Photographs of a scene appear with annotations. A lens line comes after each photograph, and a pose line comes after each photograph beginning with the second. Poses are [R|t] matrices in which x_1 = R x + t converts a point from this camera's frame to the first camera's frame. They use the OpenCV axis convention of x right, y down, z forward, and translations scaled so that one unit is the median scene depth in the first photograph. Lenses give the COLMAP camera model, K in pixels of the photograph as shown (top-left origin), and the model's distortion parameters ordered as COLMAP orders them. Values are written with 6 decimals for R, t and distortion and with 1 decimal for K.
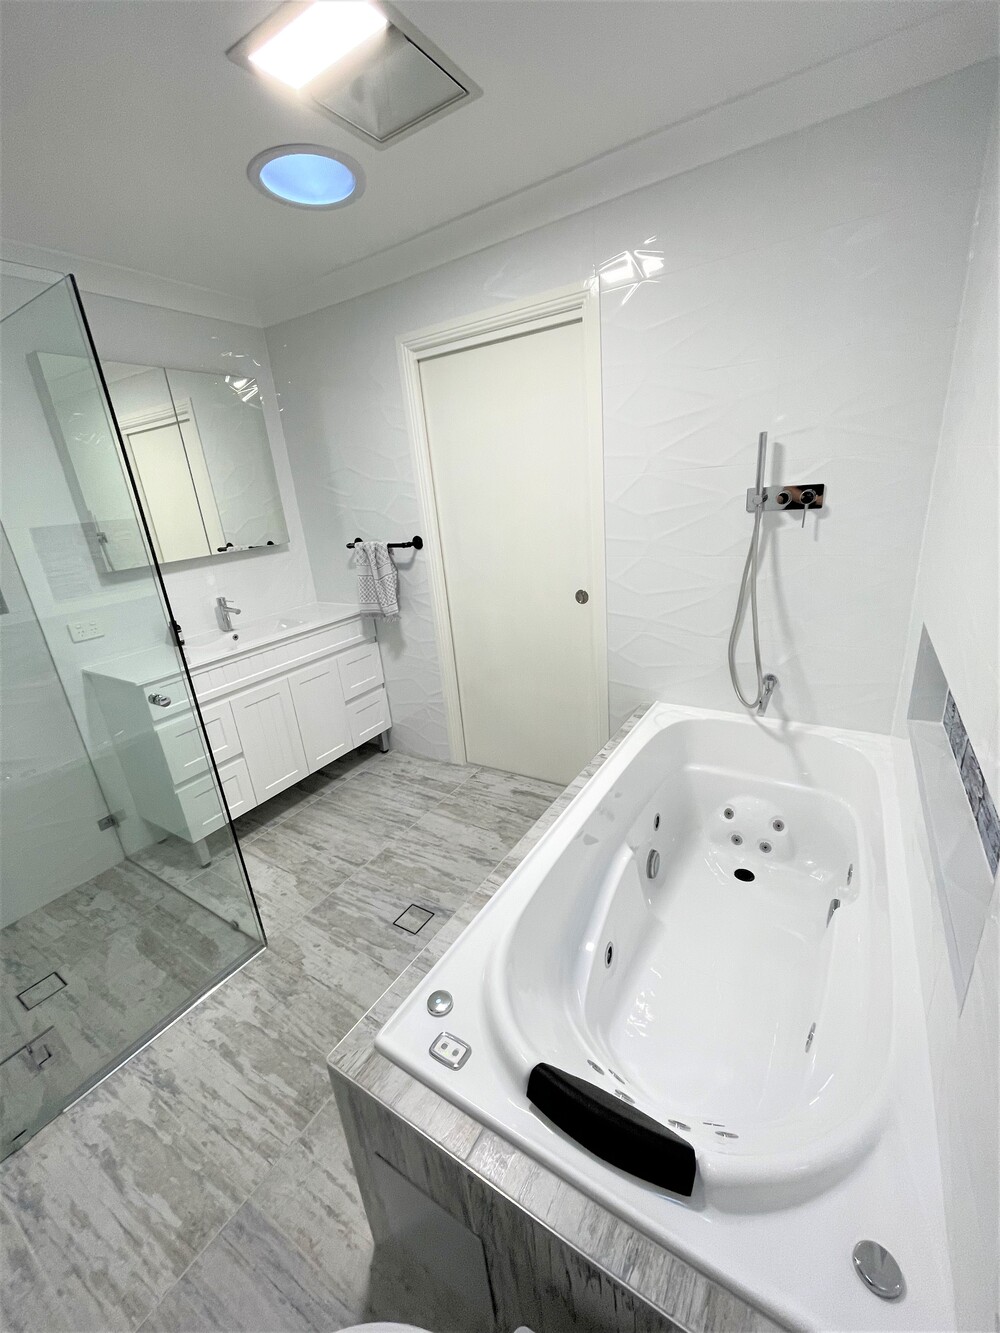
lens RADIAL K [[535.3, 0, 500.0], [0, 535.3, 666.5], [0, 0, 1]] dist [-0.000170, 0.000022]
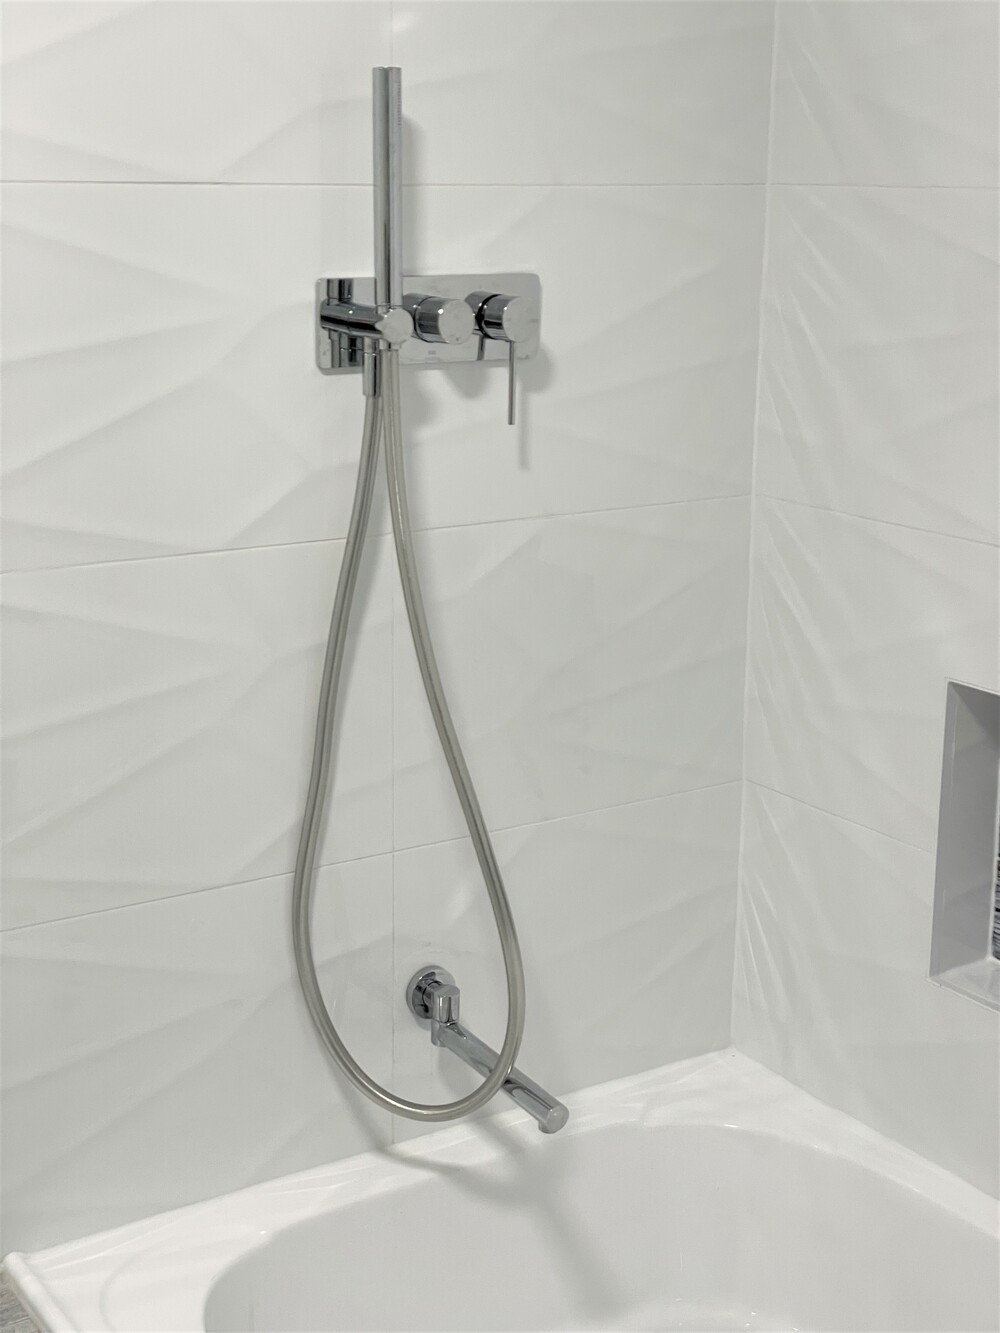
lens RADIAL K [[2029.2, 0, 500.0], [0, 2029.2, 666.5], [0, 0, 1]] dist [0.121855, -0.013405]
pose [[0.374143, -0.138491, 0.916972, -0.385184], [0.243285, 0.968813, 0.047055, -0.171068], [-0.894891, 0.205480, 0.396167, 0.551970]]
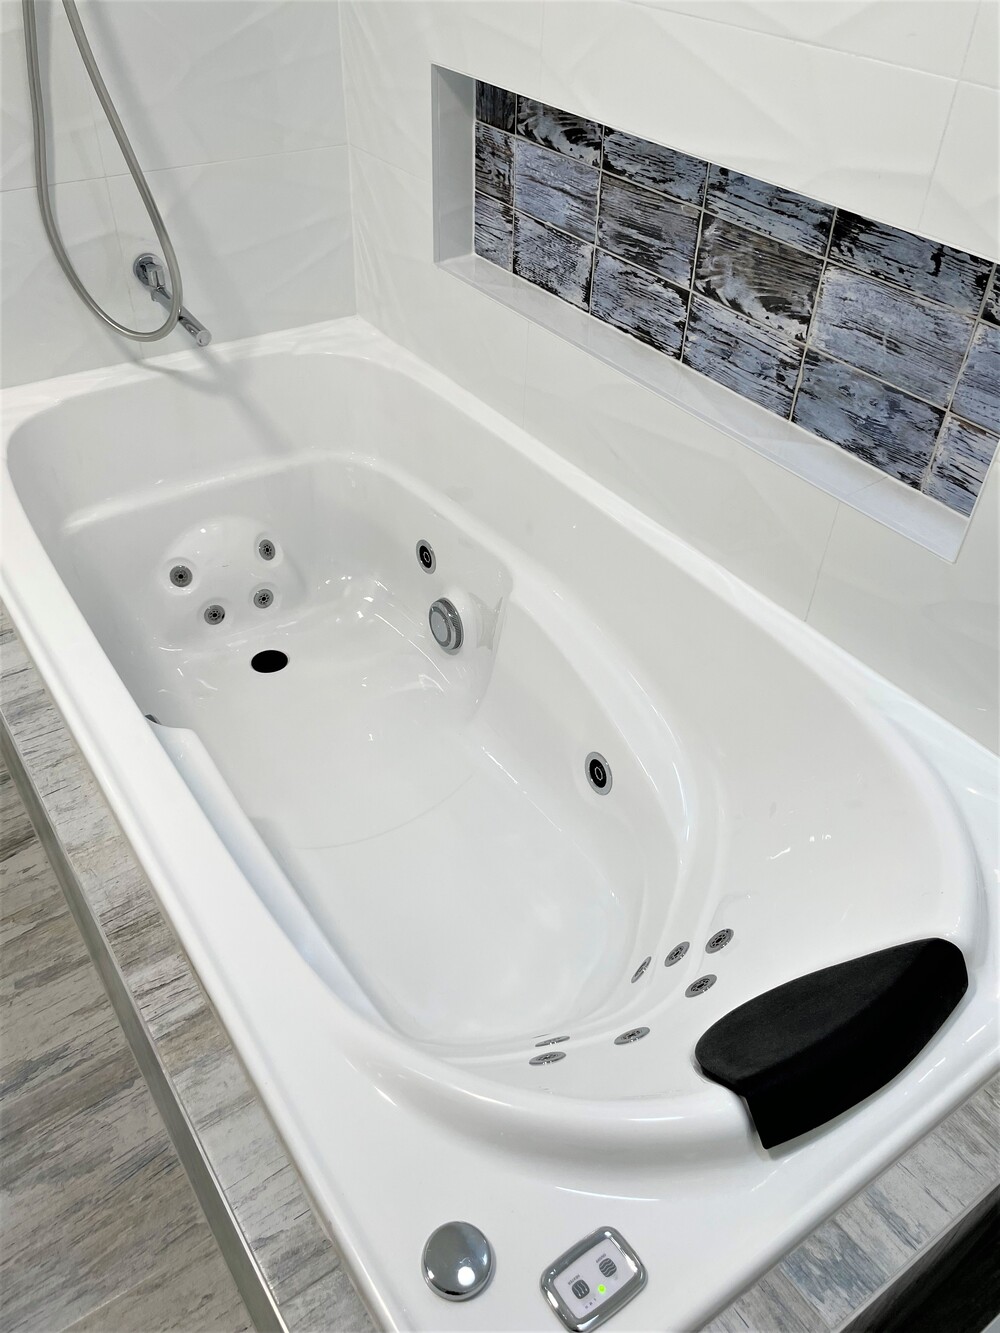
lens RADIAL K [[1012.7, 0, 500.0], [0, 1012.7, 666.5], [0, 0, 1]] dist [-0.005781, -0.040488]
pose [[0.385351, -0.515828, 0.765132, -0.219295], [0.227251, 0.856680, 0.463094, -0.014864], [-0.894350, -0.004577, 0.447345, 0.353269]]
